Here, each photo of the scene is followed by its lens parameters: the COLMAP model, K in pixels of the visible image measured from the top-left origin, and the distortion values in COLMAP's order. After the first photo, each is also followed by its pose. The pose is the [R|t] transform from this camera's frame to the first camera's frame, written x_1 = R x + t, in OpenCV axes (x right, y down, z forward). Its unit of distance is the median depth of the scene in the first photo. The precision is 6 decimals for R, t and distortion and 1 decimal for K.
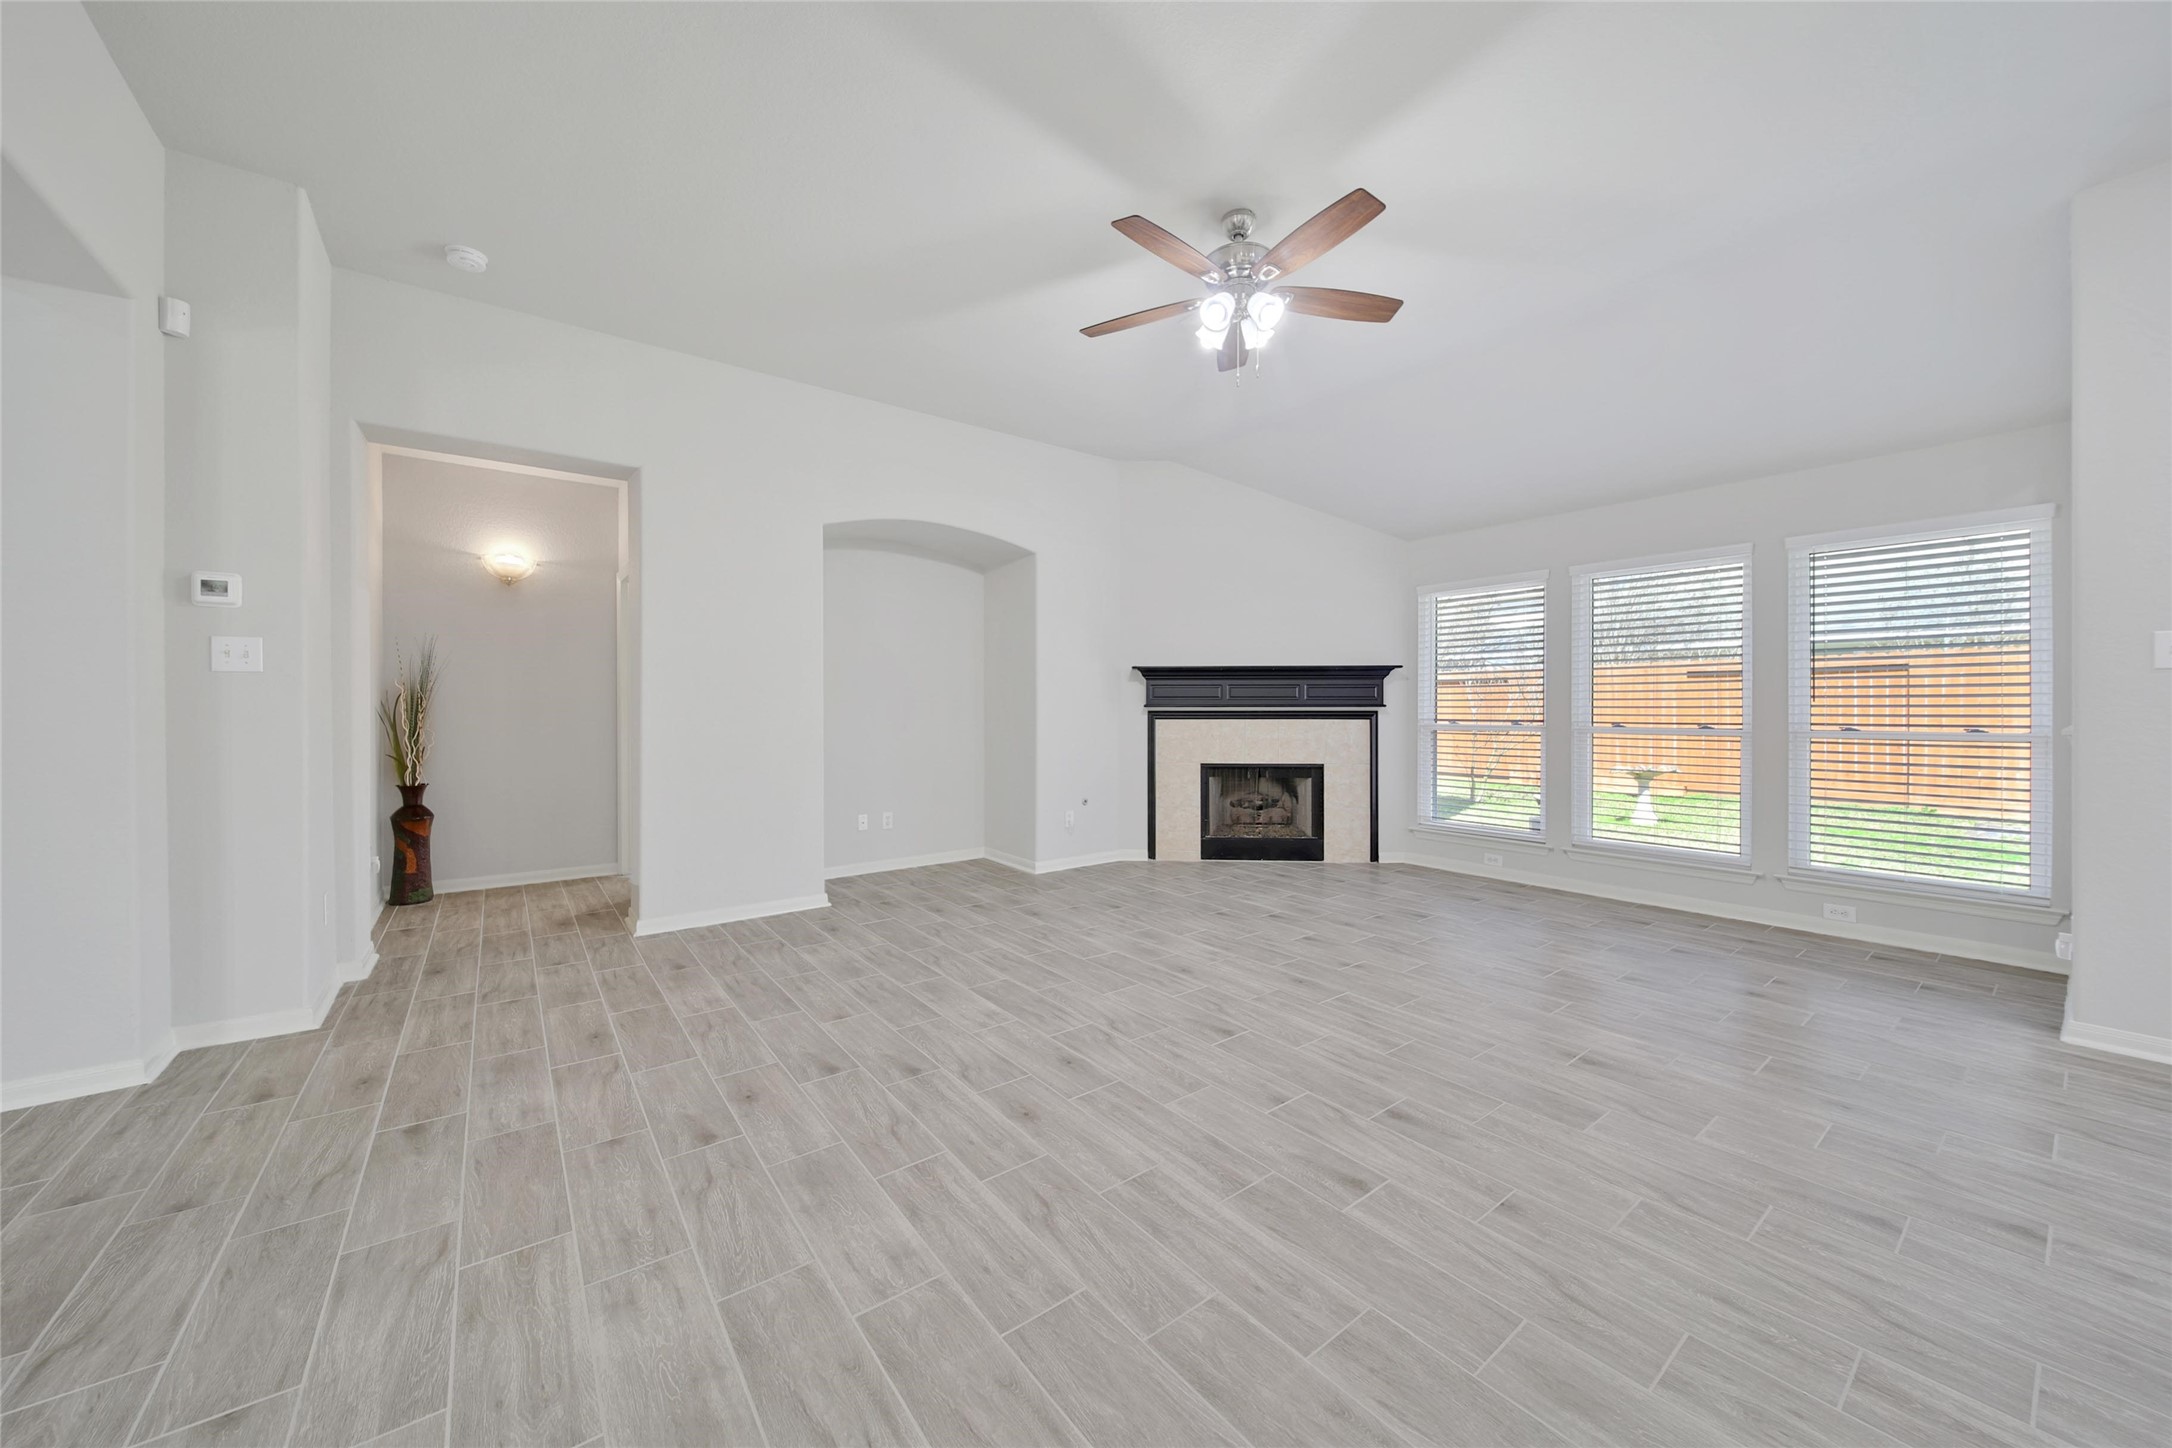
lens RADIAL K [[787.1, 0, 1092.0], [0, 787.1, 715.6], [0, 0, 1]] dist [-0.001207, -0.000288]
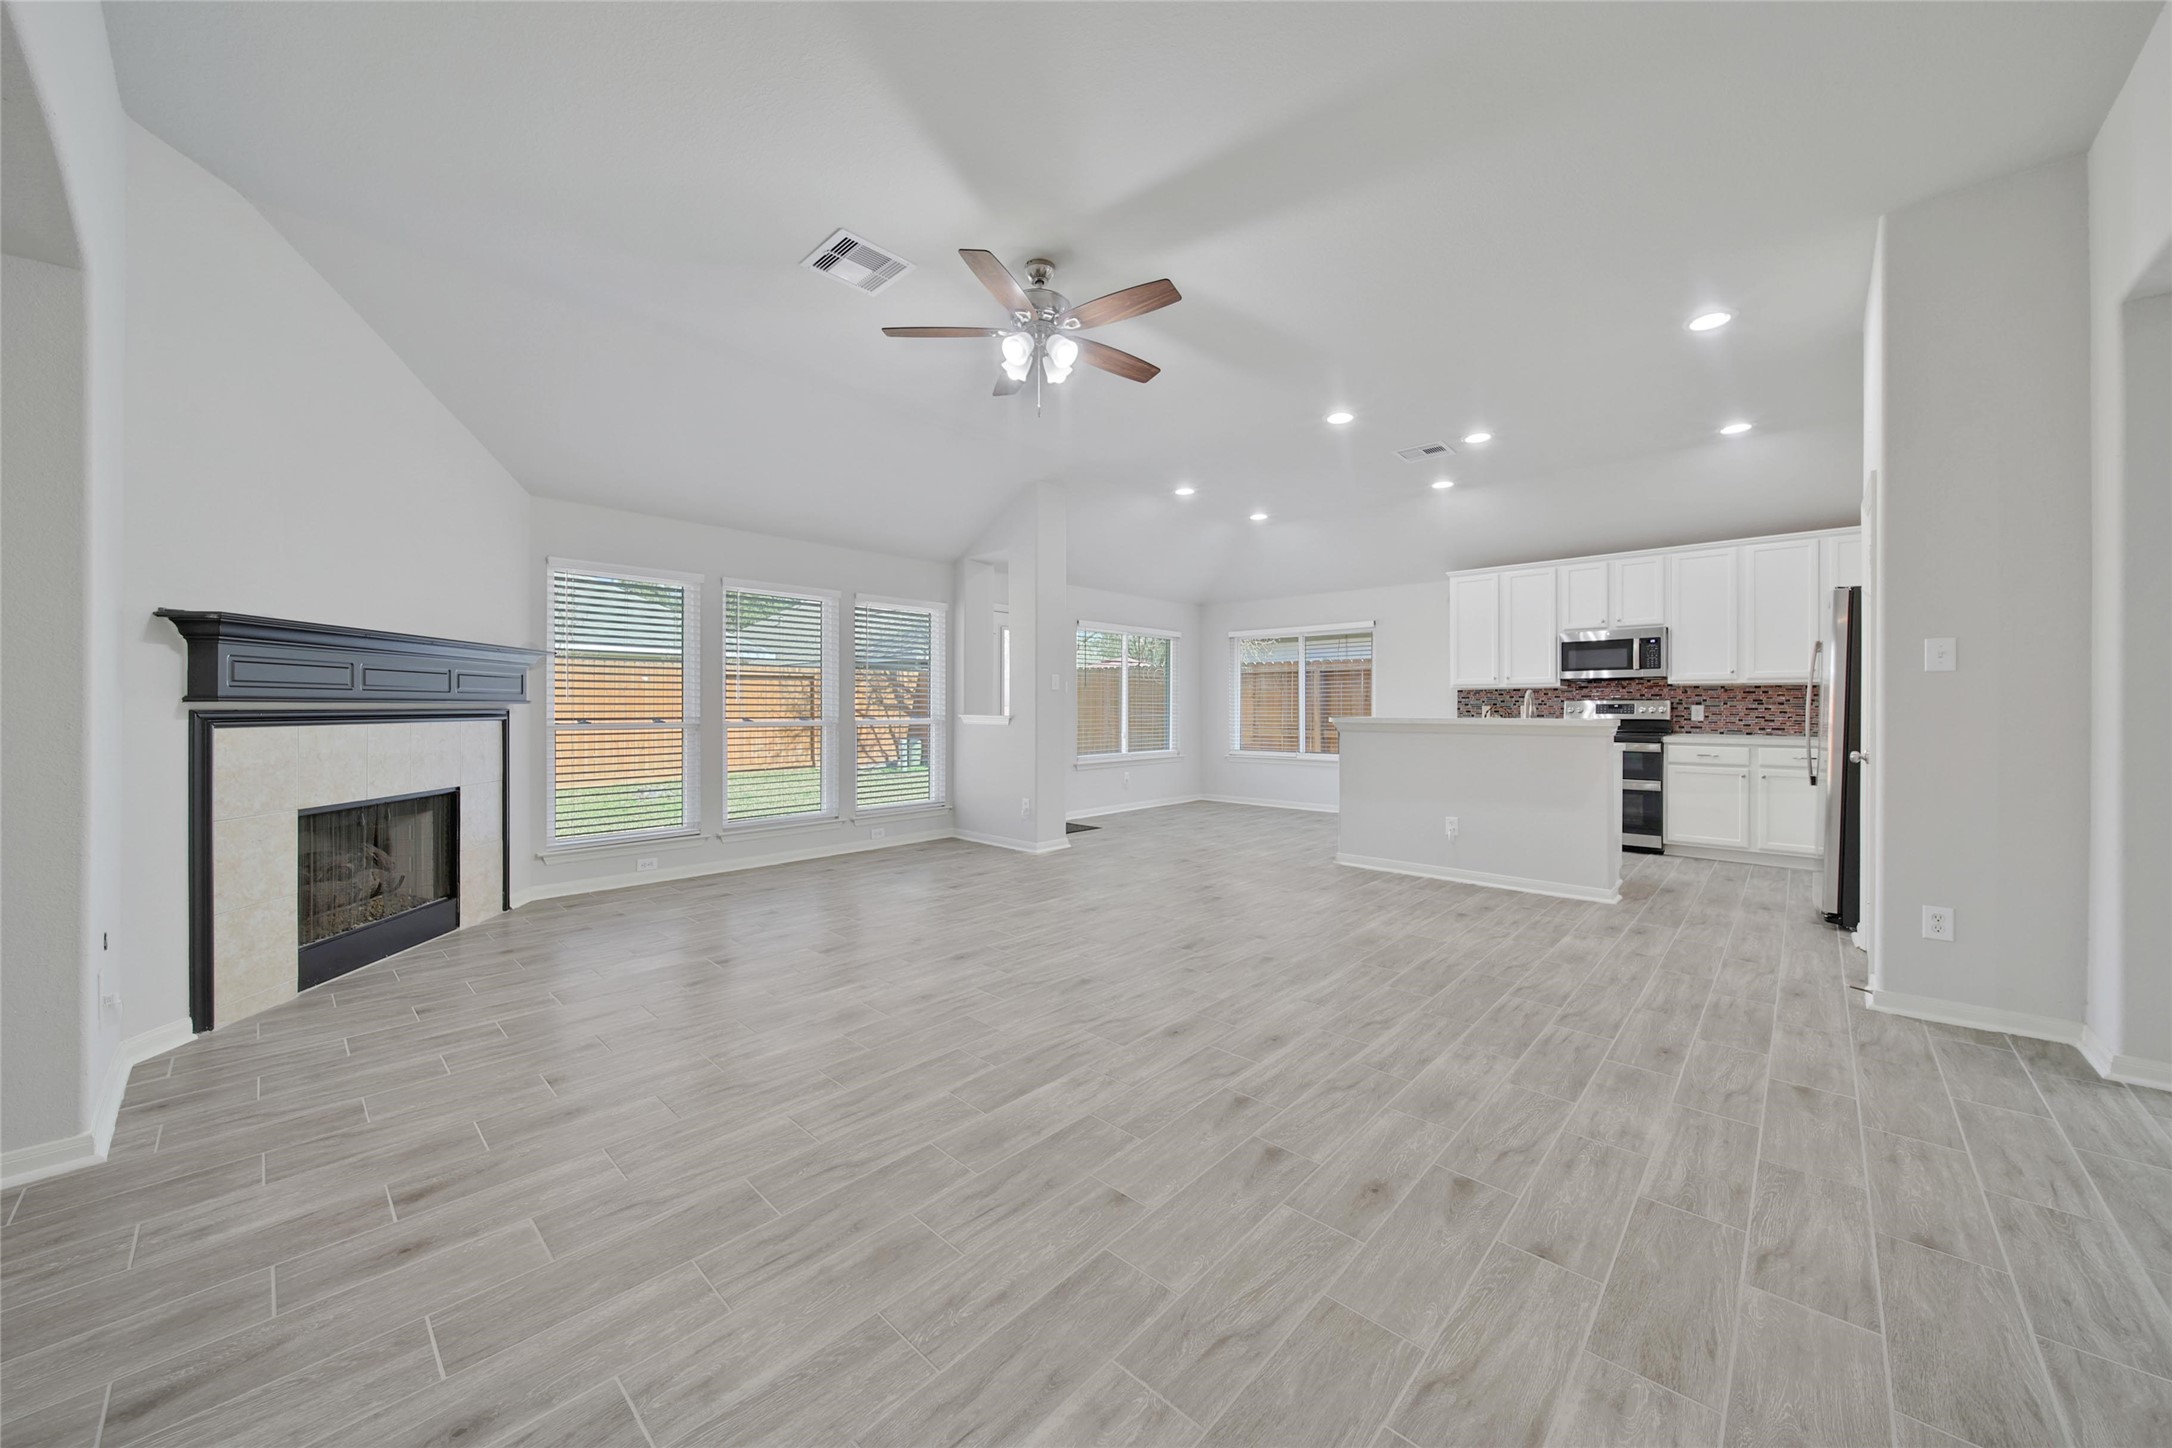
lens RADIAL K [[787.1, 0, 1092.0], [0, 787.1, 715.6], [0, 0, 1]] dist [-0.001207, -0.000288]
pose [[-0.177750, -0.011601, 0.984007, -1.012076], [0.008438, 0.999876, 0.013312, -0.009365], [-0.984040, 0.010670, -0.177630, 1.232095]]
